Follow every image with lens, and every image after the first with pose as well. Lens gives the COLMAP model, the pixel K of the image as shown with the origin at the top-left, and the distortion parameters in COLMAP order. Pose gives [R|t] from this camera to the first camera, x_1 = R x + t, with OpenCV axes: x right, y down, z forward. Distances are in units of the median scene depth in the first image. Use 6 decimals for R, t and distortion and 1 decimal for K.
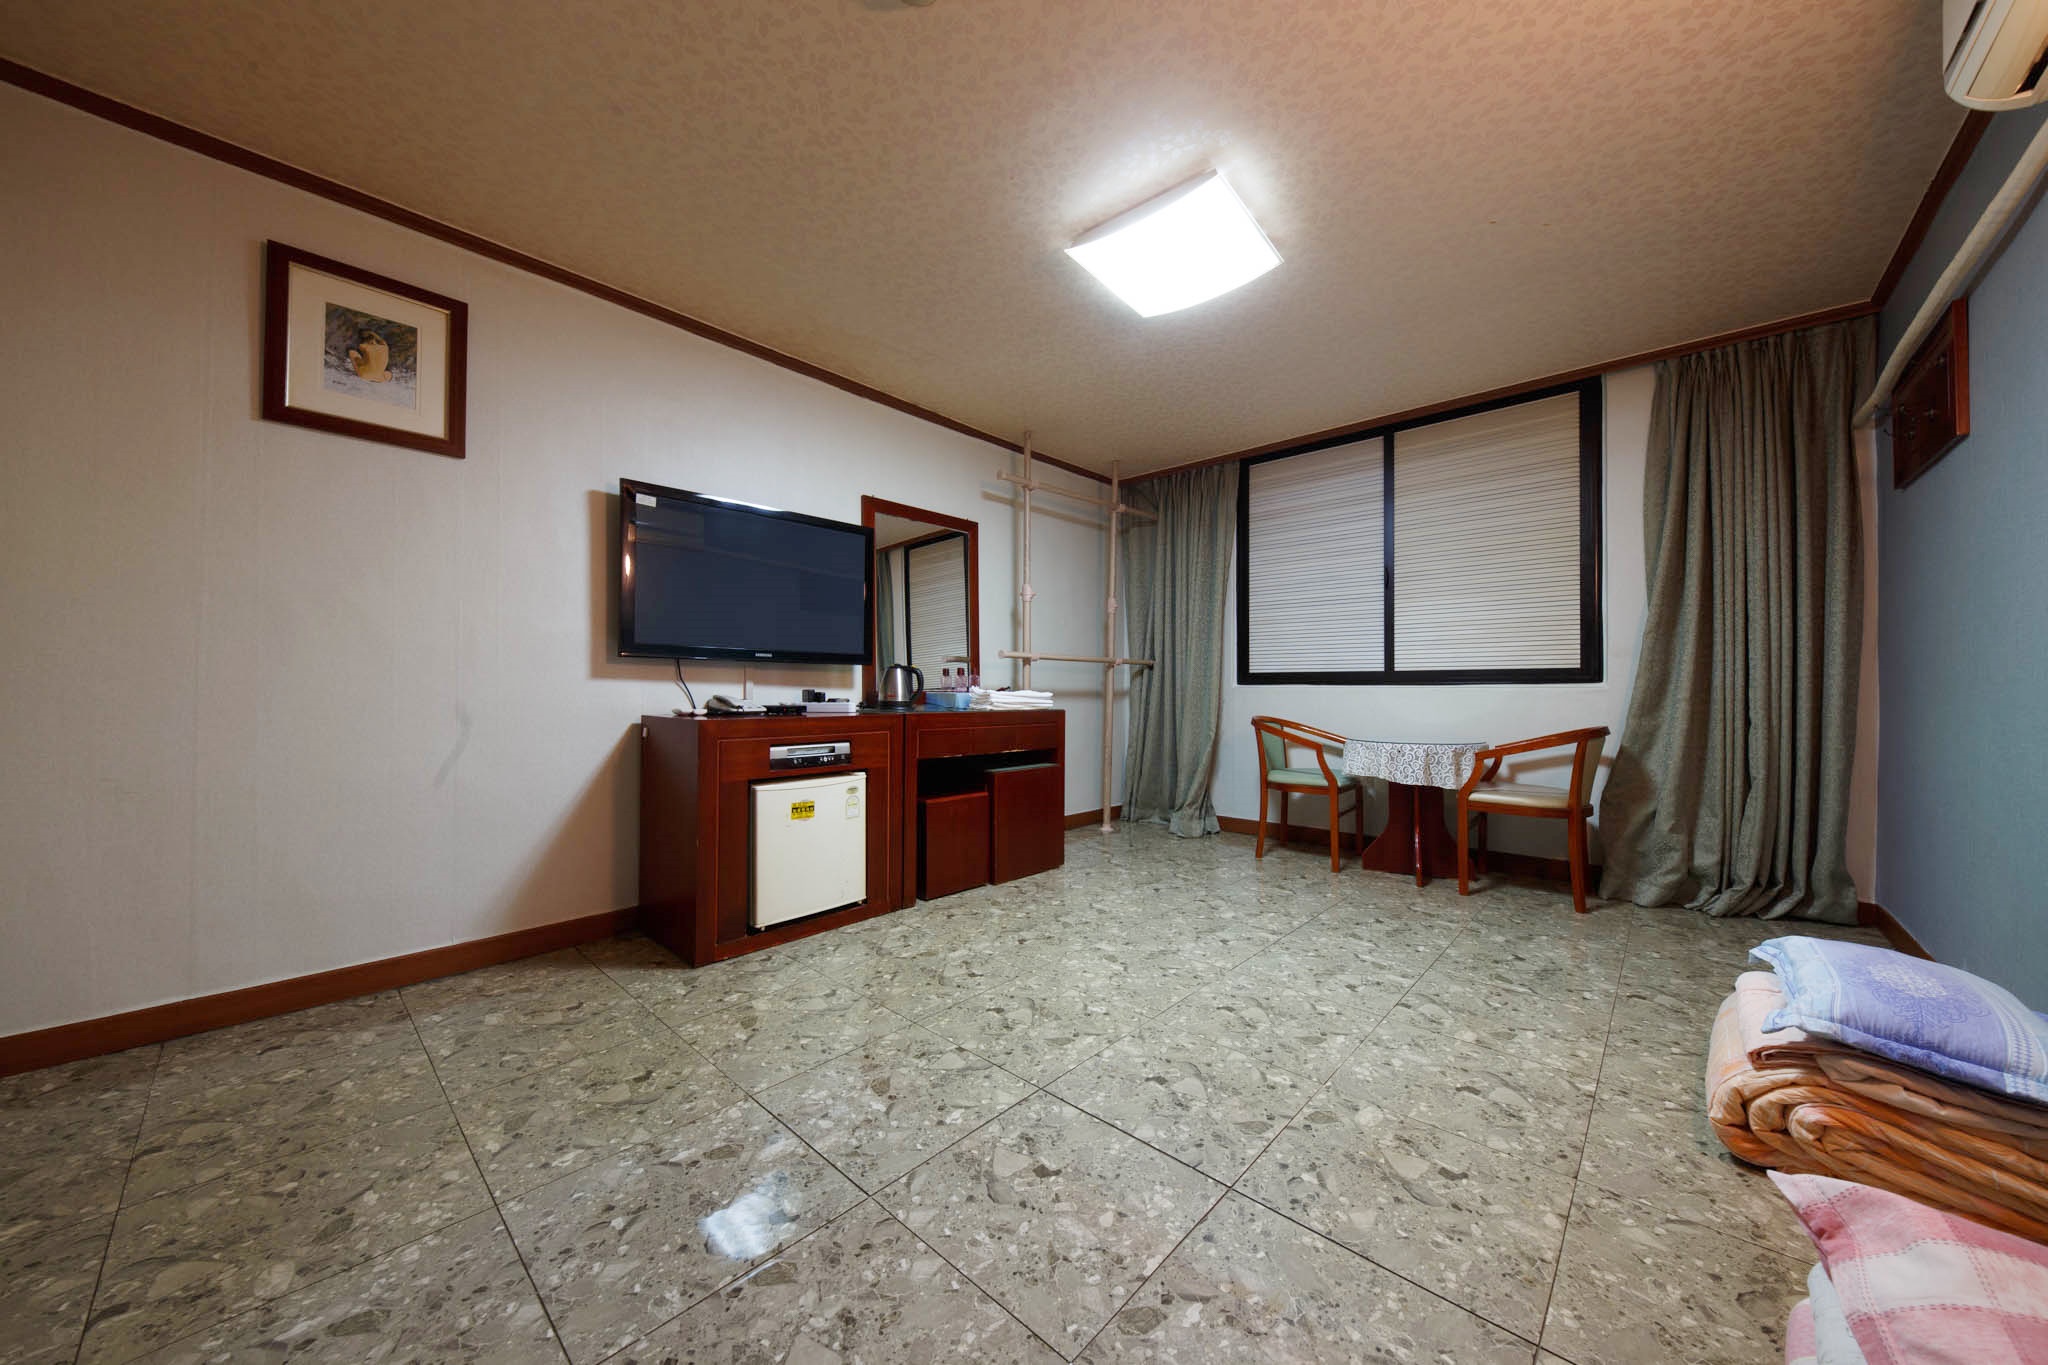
lens RADIAL K [[699.3, 0, 1021.5], [0, 699.3, 681.2], [0, 0, 1]] dist [0.011473, -0.006809]
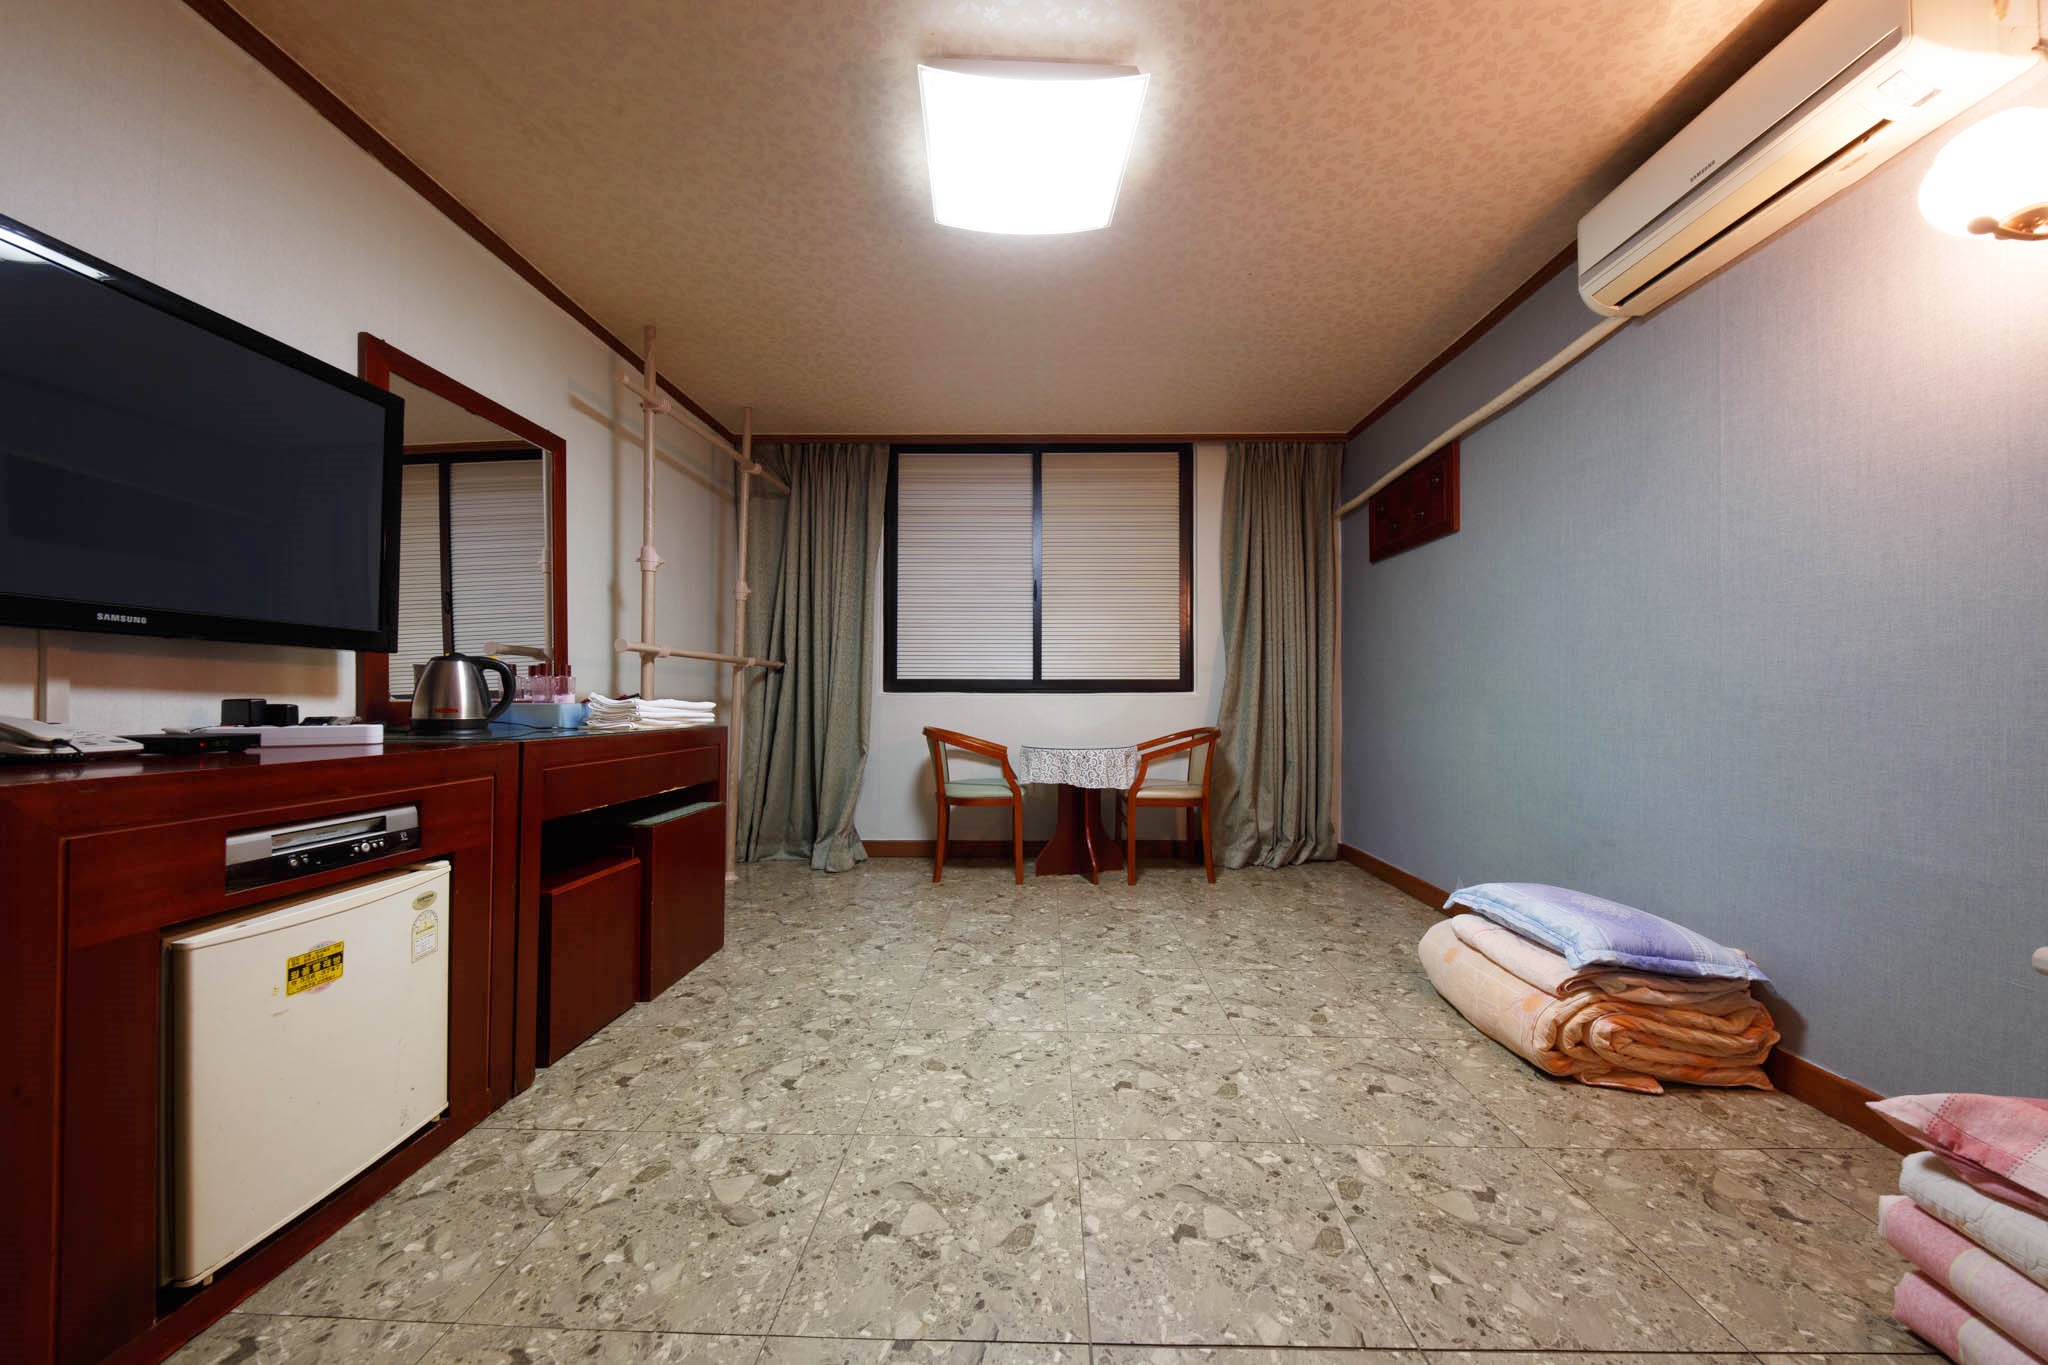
lens RADIAL K [[699.3, 0, 1025.3], [0, 699.3, 683.5], [0, 0, 1]] dist [0.011473, -0.006809]
pose [[0.747348, 0.012869, 0.664309, -0.251303], [-0.008595, 0.999916, -0.009701, 0.002101], [-0.664378, 0.001541, 0.747395, 0.331892]]
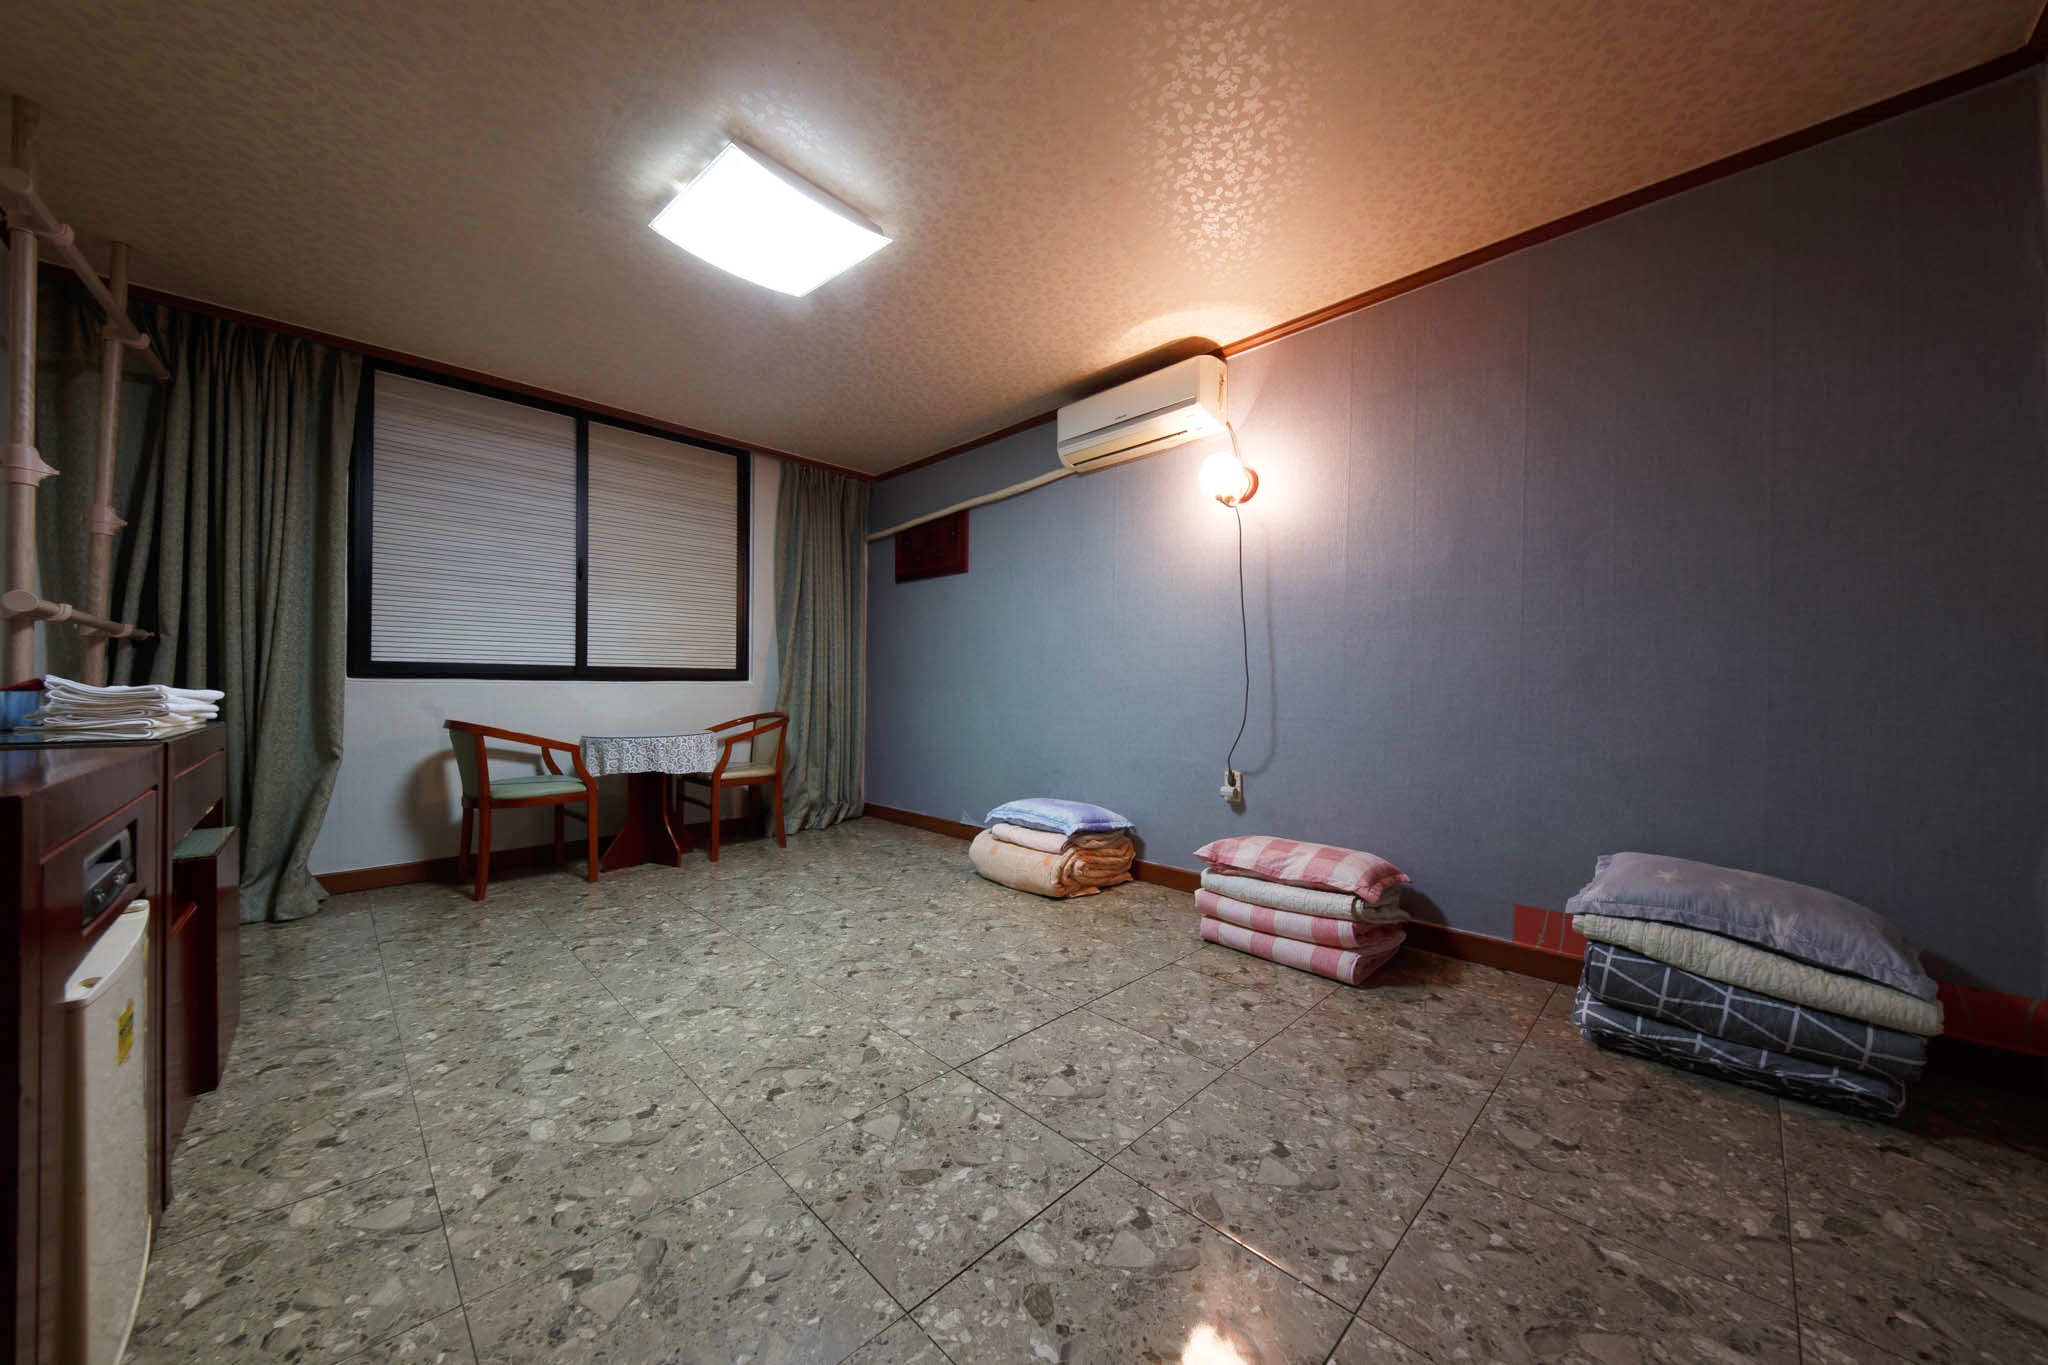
lens RADIAL K [[699.3, 0, 1030.8], [0, 699.3, 680.8], [0, 0, 1]] dist [0.011473, -0.006809]
pose [[0.030935, 0.009045, 0.999480, -0.589623], [-0.016627, 0.999825, -0.008533, 0.005429], [-0.999383, -0.016354, 0.031080, 0.498956]]
